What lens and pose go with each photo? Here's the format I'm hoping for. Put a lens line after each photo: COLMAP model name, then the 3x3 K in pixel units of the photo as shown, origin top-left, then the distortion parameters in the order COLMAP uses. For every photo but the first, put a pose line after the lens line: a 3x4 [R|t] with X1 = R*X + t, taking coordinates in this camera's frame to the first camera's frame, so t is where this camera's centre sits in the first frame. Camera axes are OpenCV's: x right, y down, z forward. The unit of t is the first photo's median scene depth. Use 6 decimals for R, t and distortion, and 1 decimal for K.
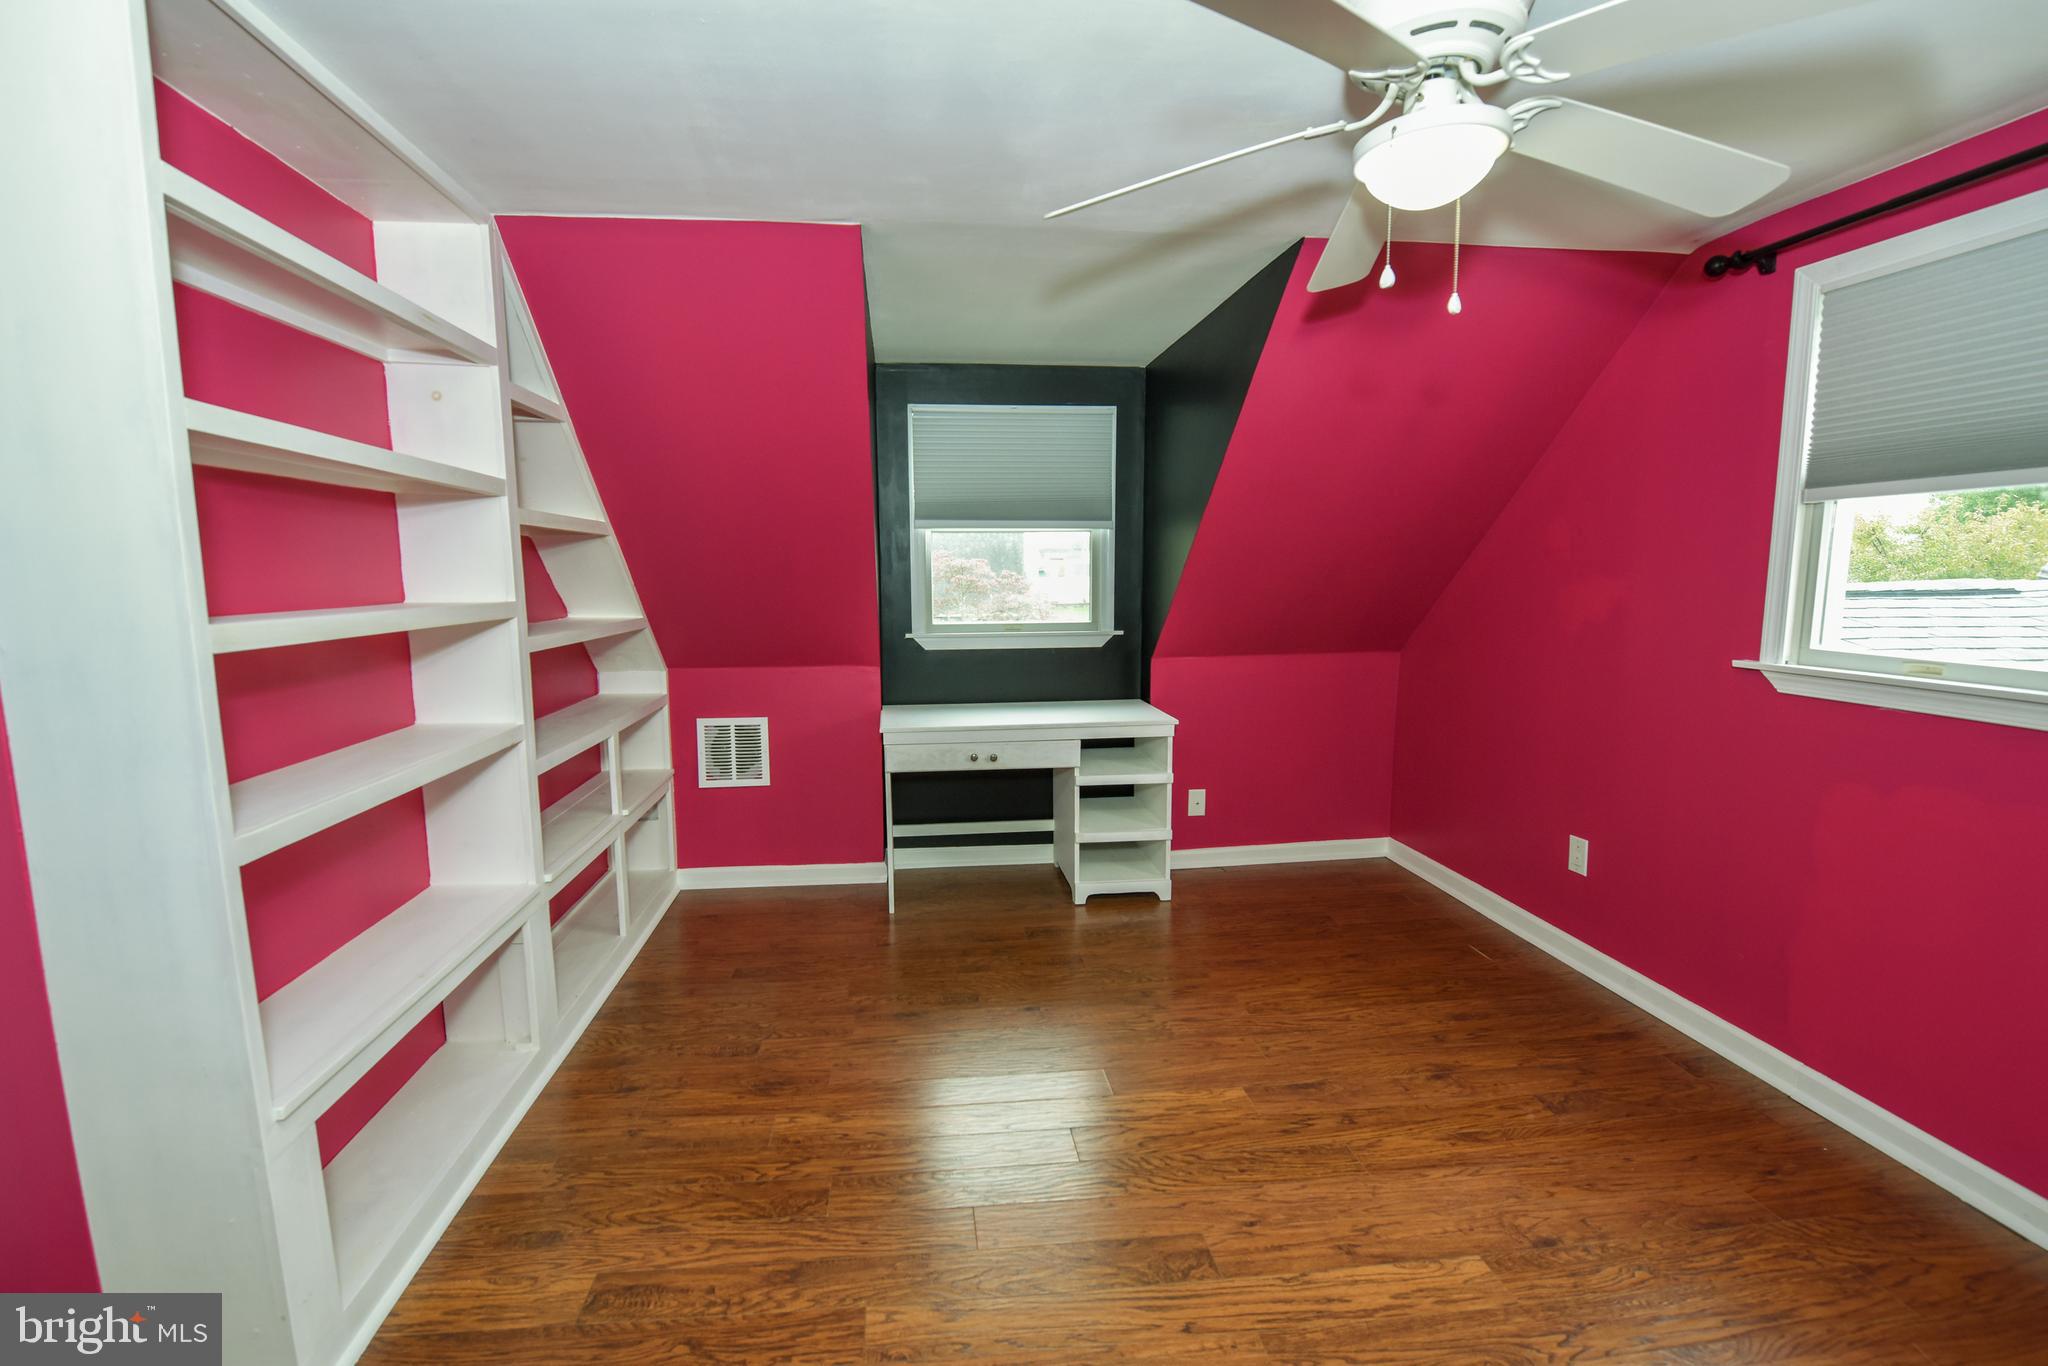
lens RADIAL K [[845.3, 0, 1032.3], [0, 845.3, 688.6], [0, 0, 1]] dist [-0.015733, -0.001138]
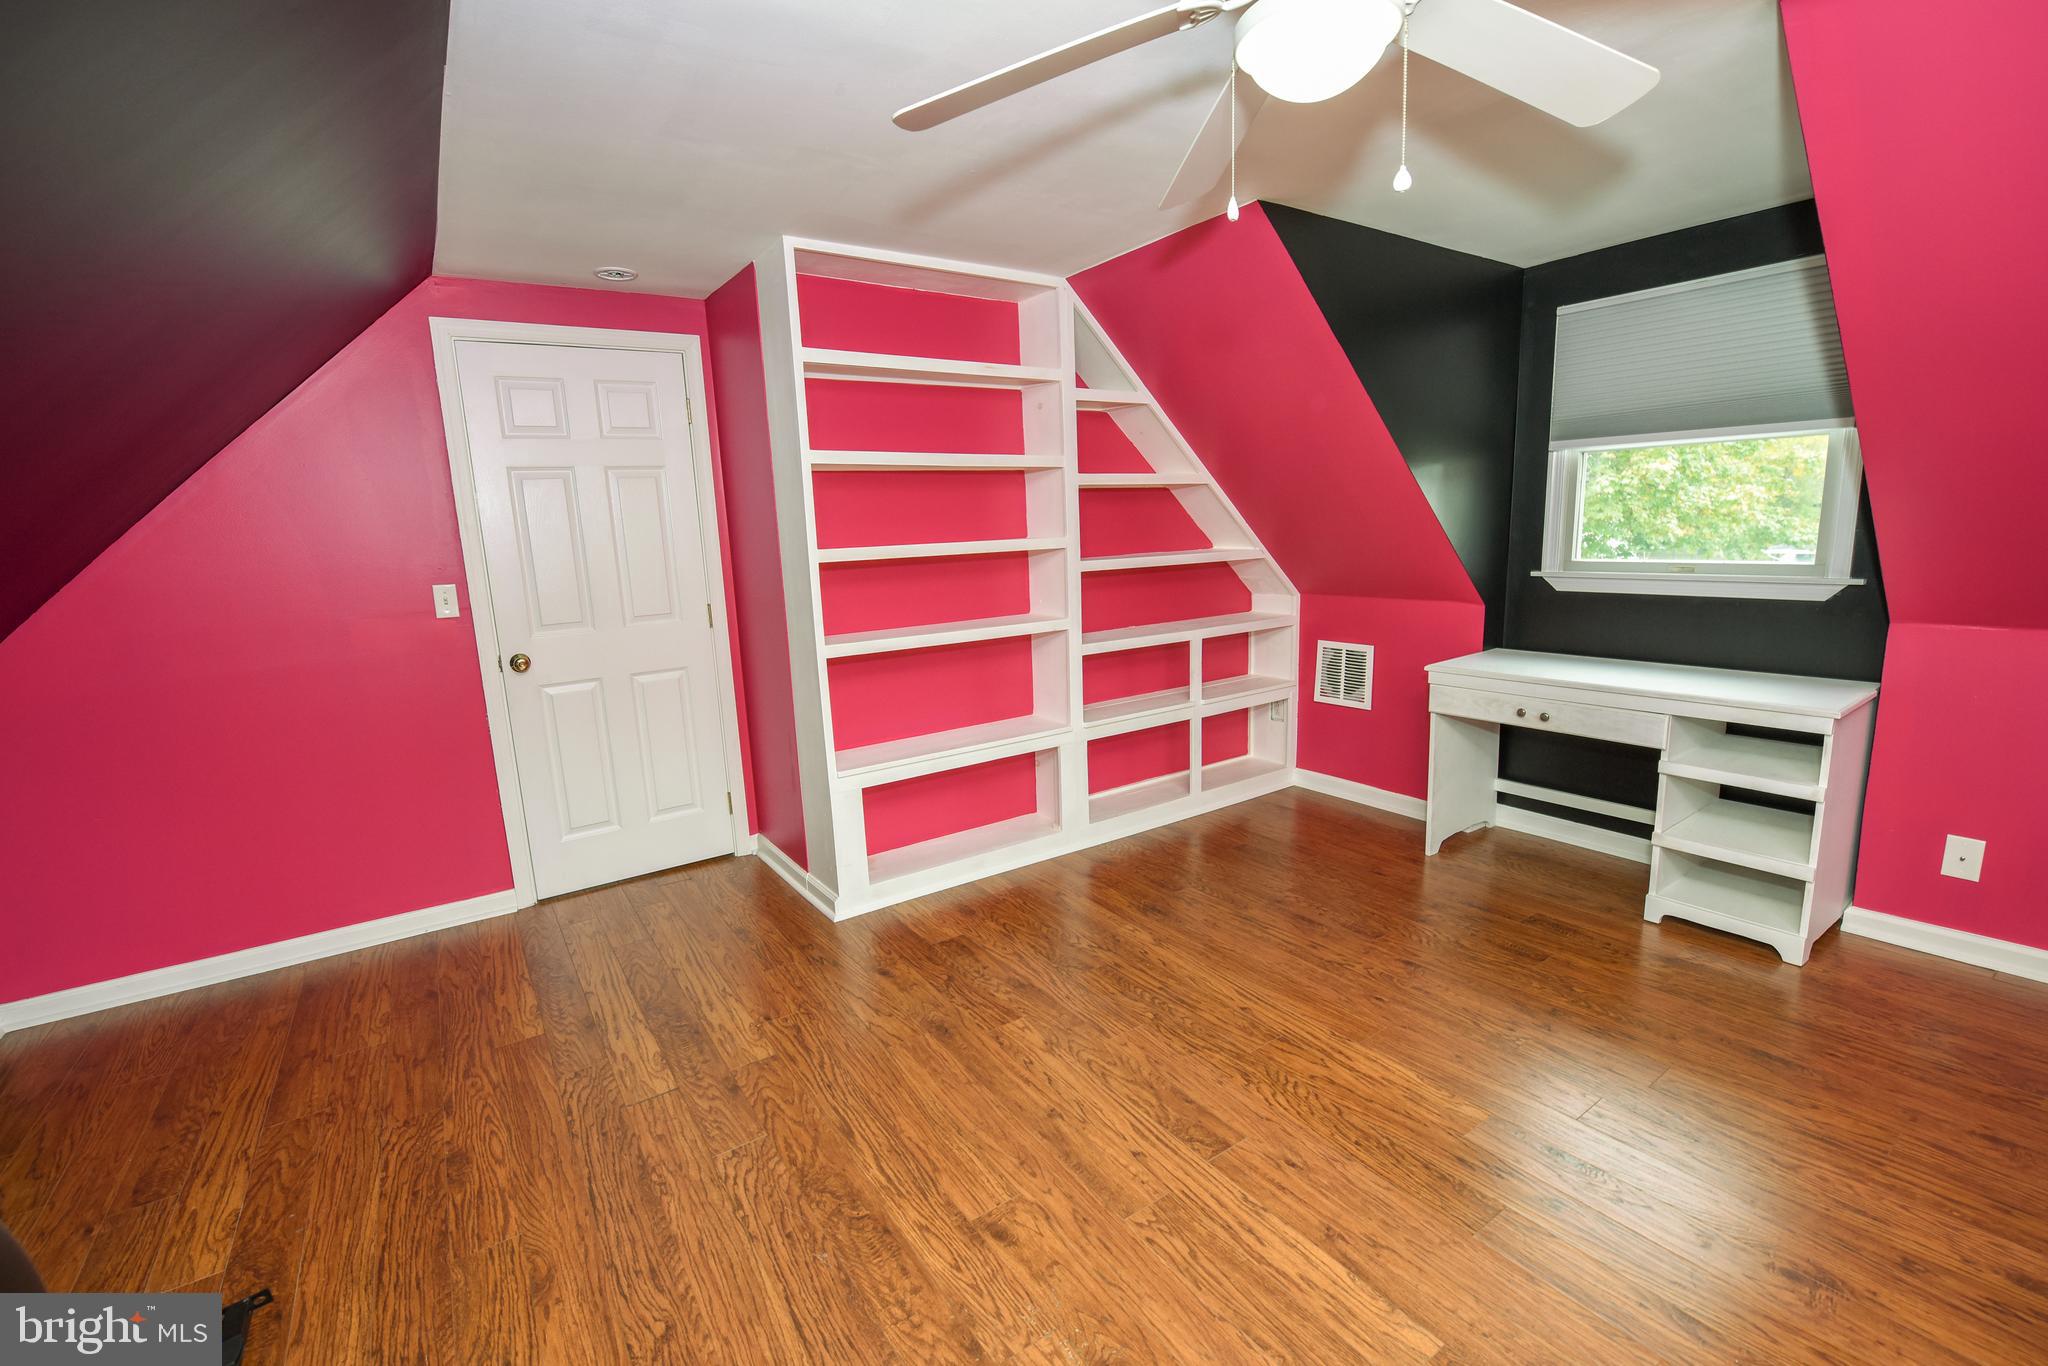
lens RADIAL K [[845.3, 0, 1032.3], [0, 845.3, 688.6], [0, 0, 1]] dist [-0.015733, -0.001138]
pose [[0.503406, 0.150740, -0.850800, 0.394769], [-0.082063, 0.988555, 0.126591, -0.012241], [0.860144, 0.006093, 0.510015, 0.097376]]
